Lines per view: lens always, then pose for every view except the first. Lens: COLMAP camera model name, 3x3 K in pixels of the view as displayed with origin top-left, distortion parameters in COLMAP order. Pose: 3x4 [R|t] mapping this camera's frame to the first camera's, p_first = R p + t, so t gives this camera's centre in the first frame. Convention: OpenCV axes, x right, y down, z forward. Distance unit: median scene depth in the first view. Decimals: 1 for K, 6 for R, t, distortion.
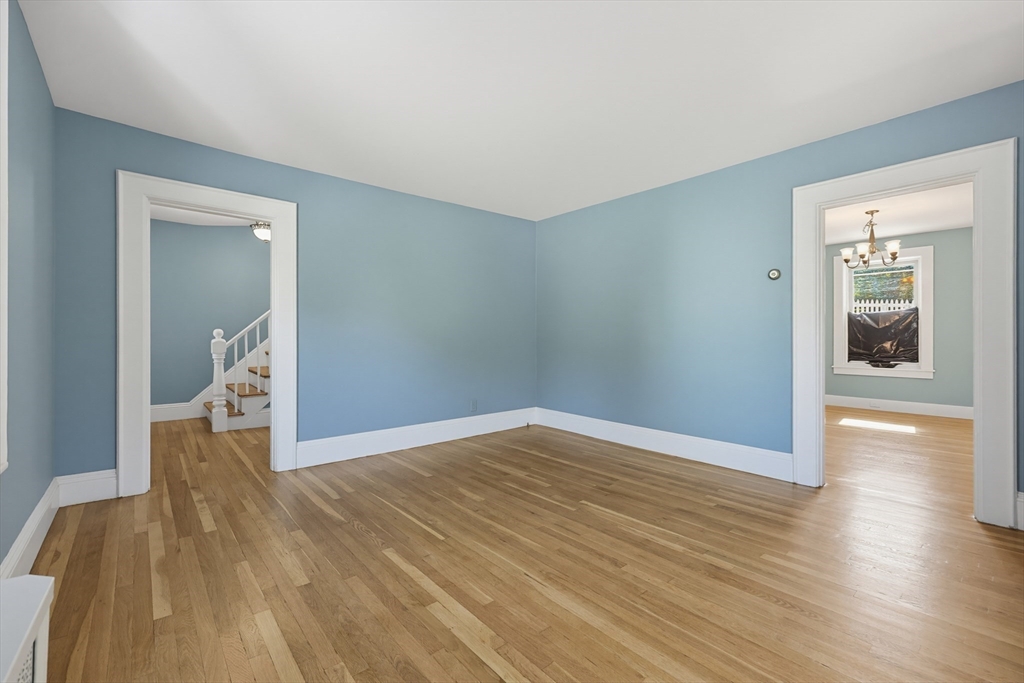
lens RADIAL K [[438.8, 0, 512.3], [0, 438.8, 334.8], [0, 0, 1]] dist [-0.001160, -0.000063]
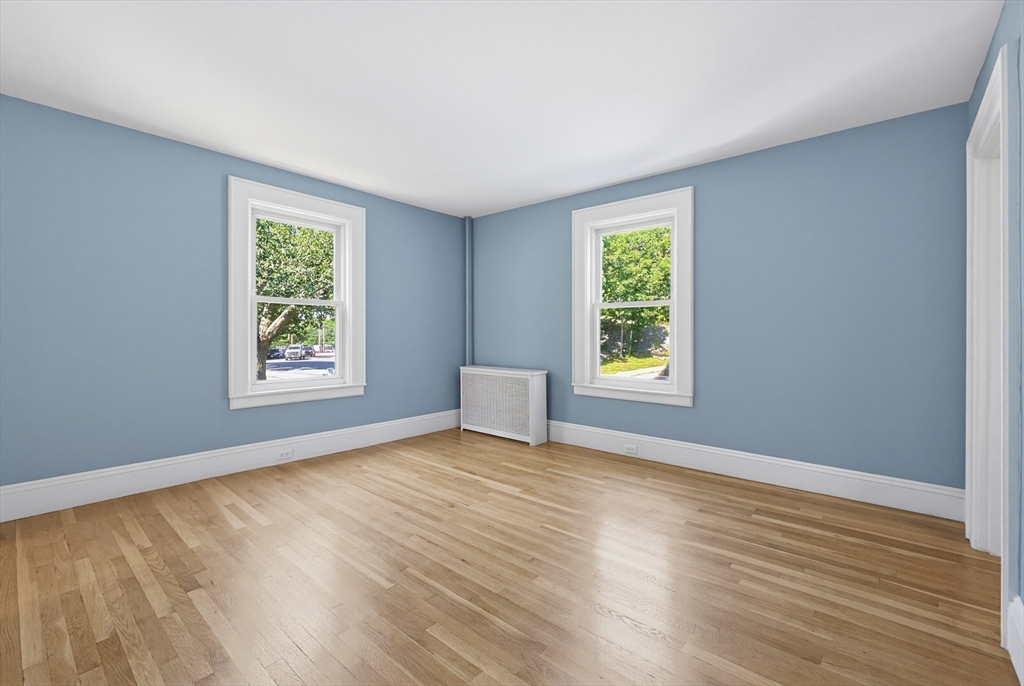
lens RADIAL K [[438.8, 0, 512.3], [0, 438.8, 336.3], [0, 0, 1]] dist [-0.001160, -0.000063]
pose [[-0.987904, -0.001379, -0.155058, 0.079610], [-0.002018, 0.999990, 0.003963, -0.011426], [0.155051, 0.004228, -0.987897, 1.722847]]
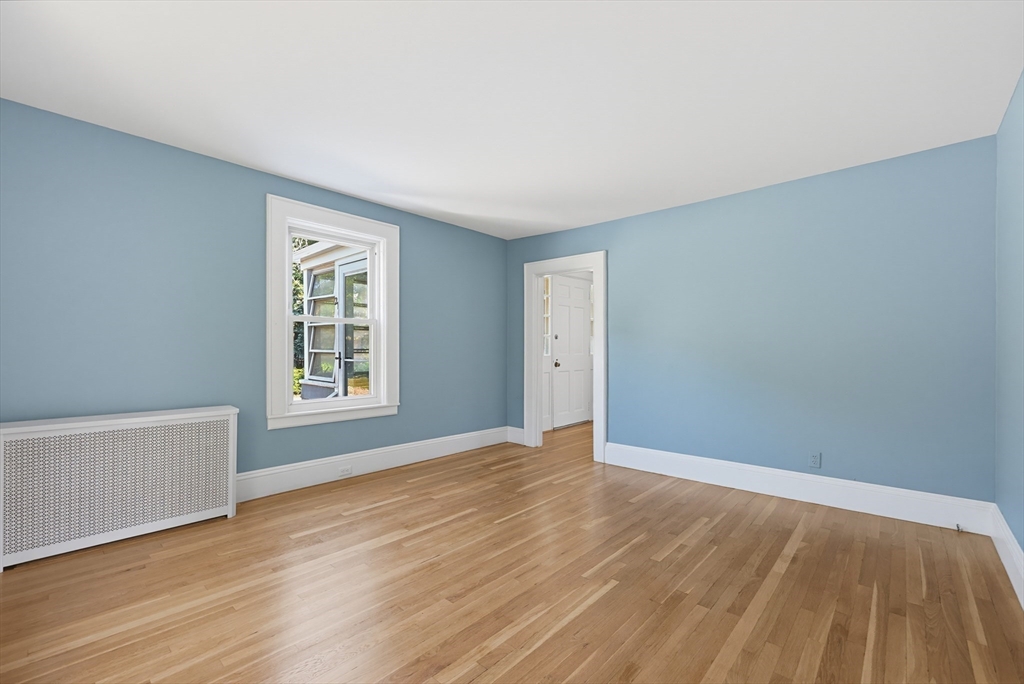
lens RADIAL K [[438.8, 0, 512.3], [0, 438.8, 335.3], [0, 0, 1]] dist [-0.001160, -0.000063]
pose [[0.131224, -0.033101, -0.990800, 0.912538], [0.001132, 0.999447, -0.033240, -0.019805], [0.991352, 0.003240, 0.131189, 0.733602]]
